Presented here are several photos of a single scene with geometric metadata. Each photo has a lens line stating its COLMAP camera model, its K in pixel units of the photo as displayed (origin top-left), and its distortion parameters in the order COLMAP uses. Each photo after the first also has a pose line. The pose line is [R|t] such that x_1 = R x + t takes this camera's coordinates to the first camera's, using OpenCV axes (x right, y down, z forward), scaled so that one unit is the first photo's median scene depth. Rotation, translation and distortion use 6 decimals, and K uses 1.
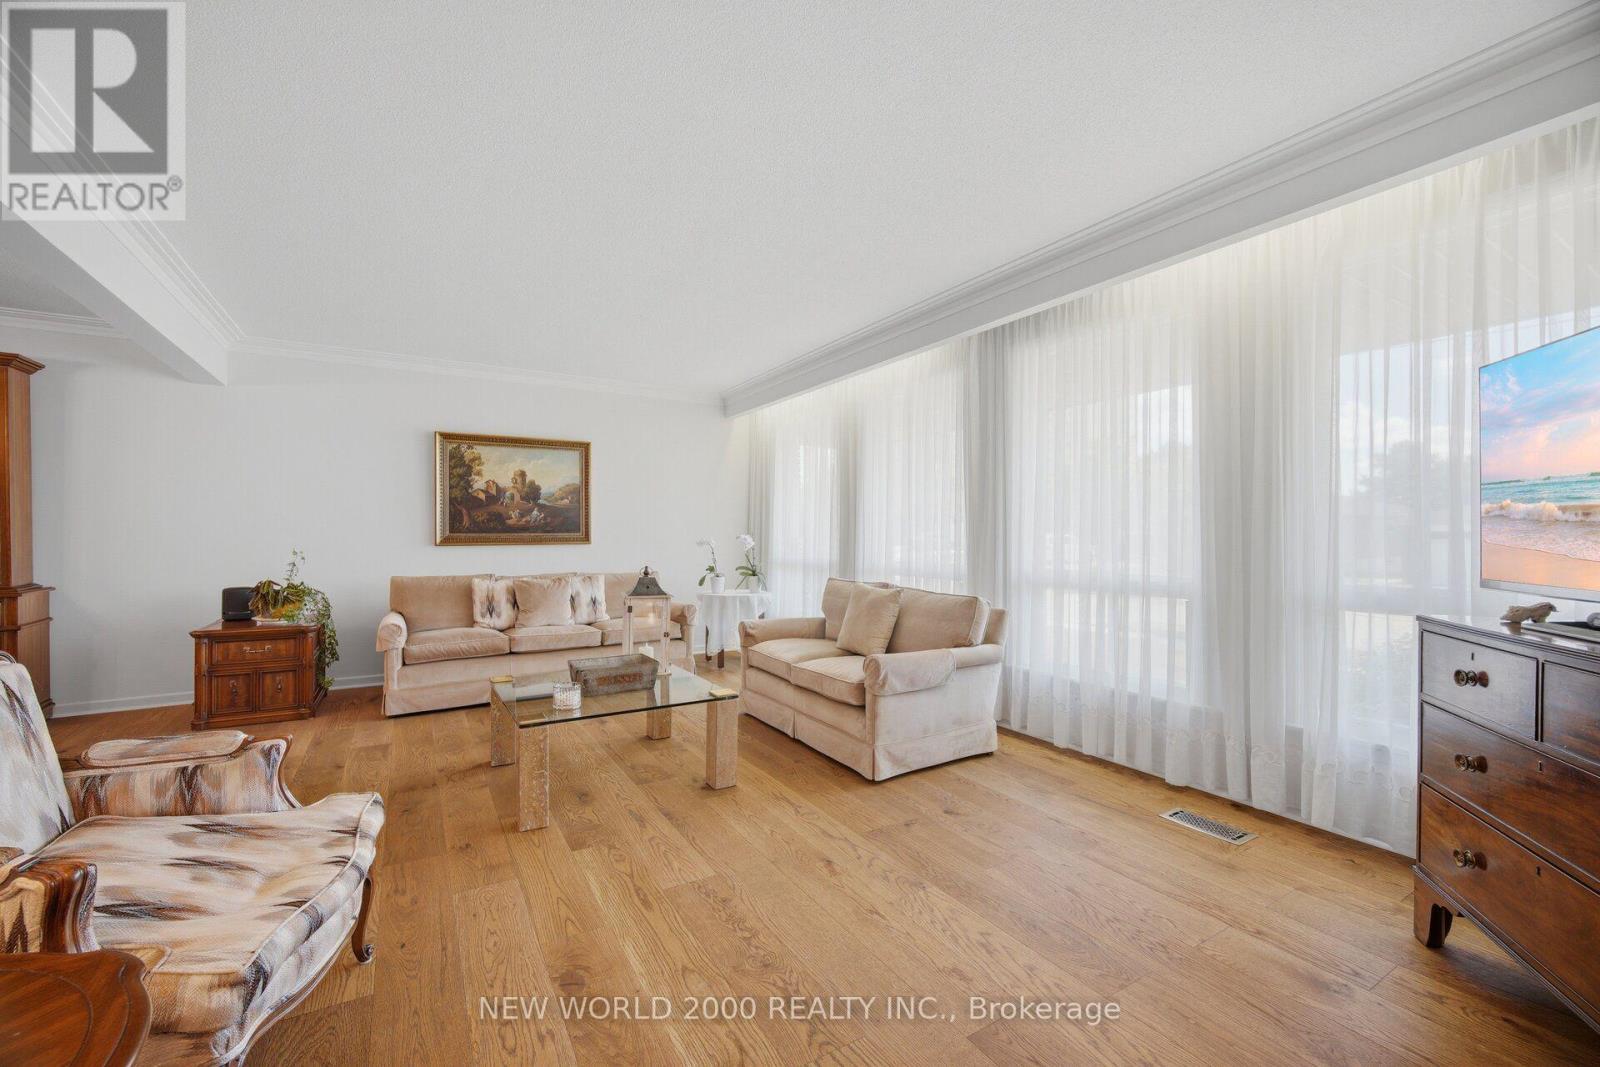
lens RADIAL K [[648.6, 0, 787.1], [0, 648.6, 537.8], [0, 0, 1]] dist [-0.009706, 0.000868]
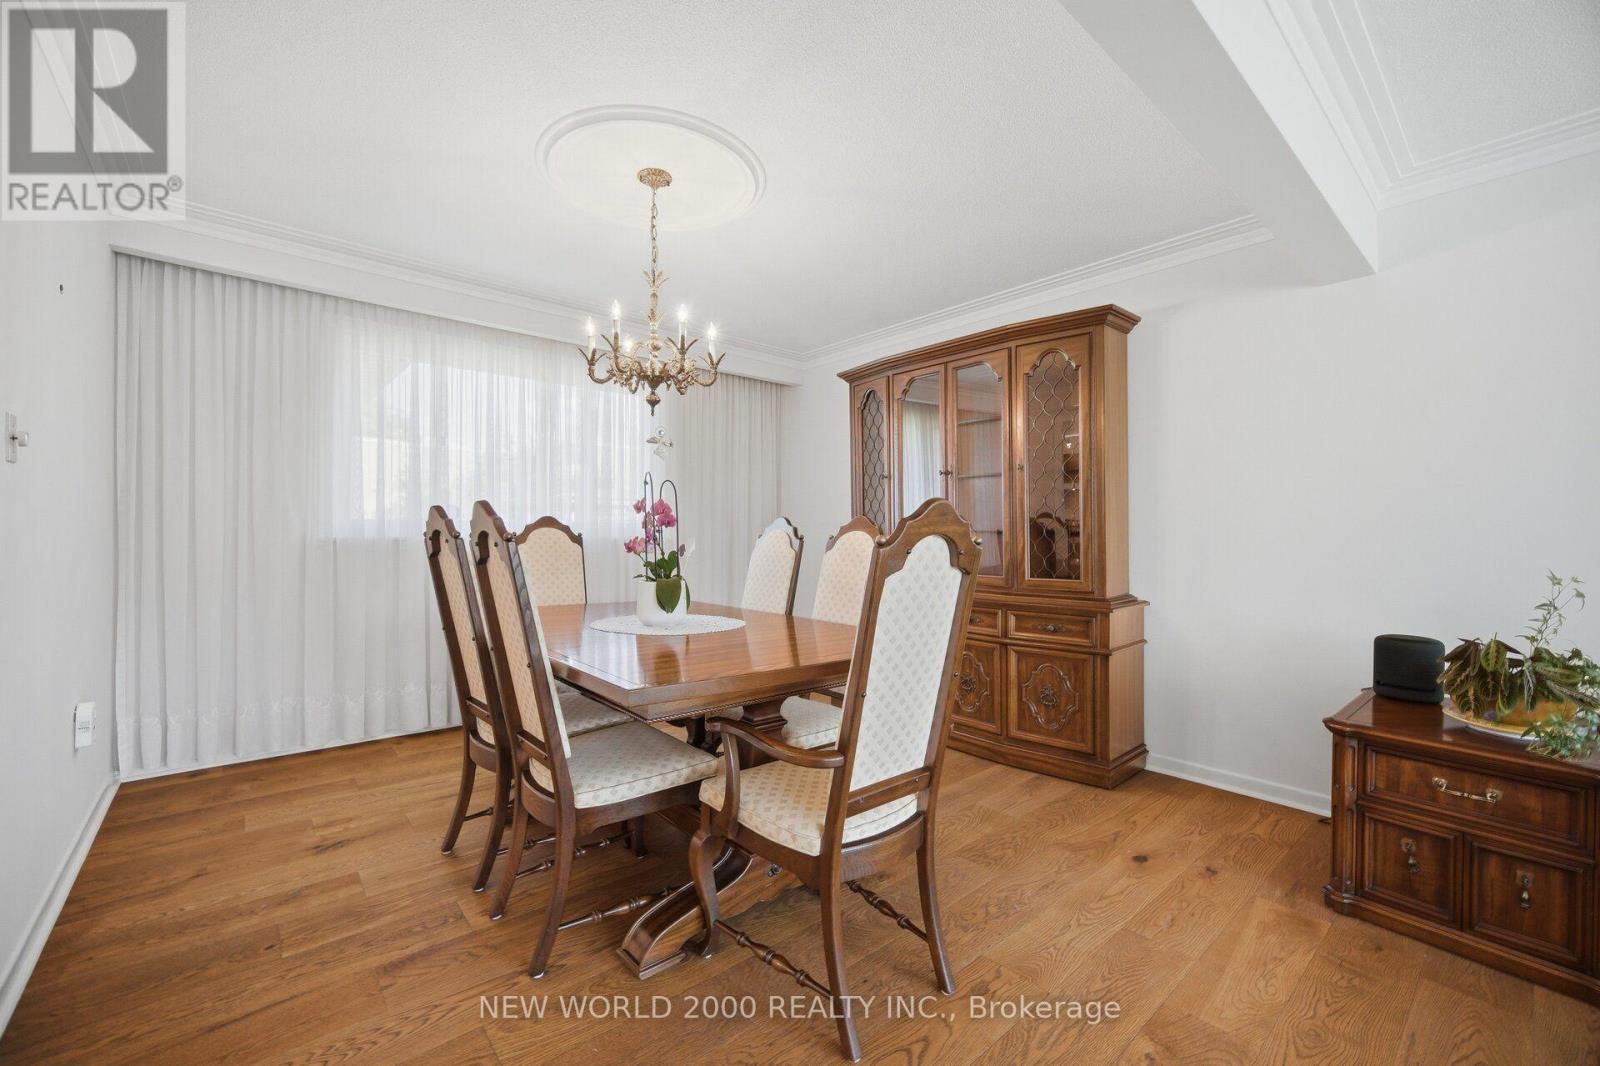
lens RADIAL K [[648.6, 0, 783.9], [0, 648.6, 523.5], [0, 0, 1]] dist [-0.009706, 0.000868]
pose [[0.149822, -0.007570, -0.988684, -0.449231], [-0.010323, 0.999904, -0.009220, -0.005685], [0.988659, 0.011588, 0.149730, 0.458351]]
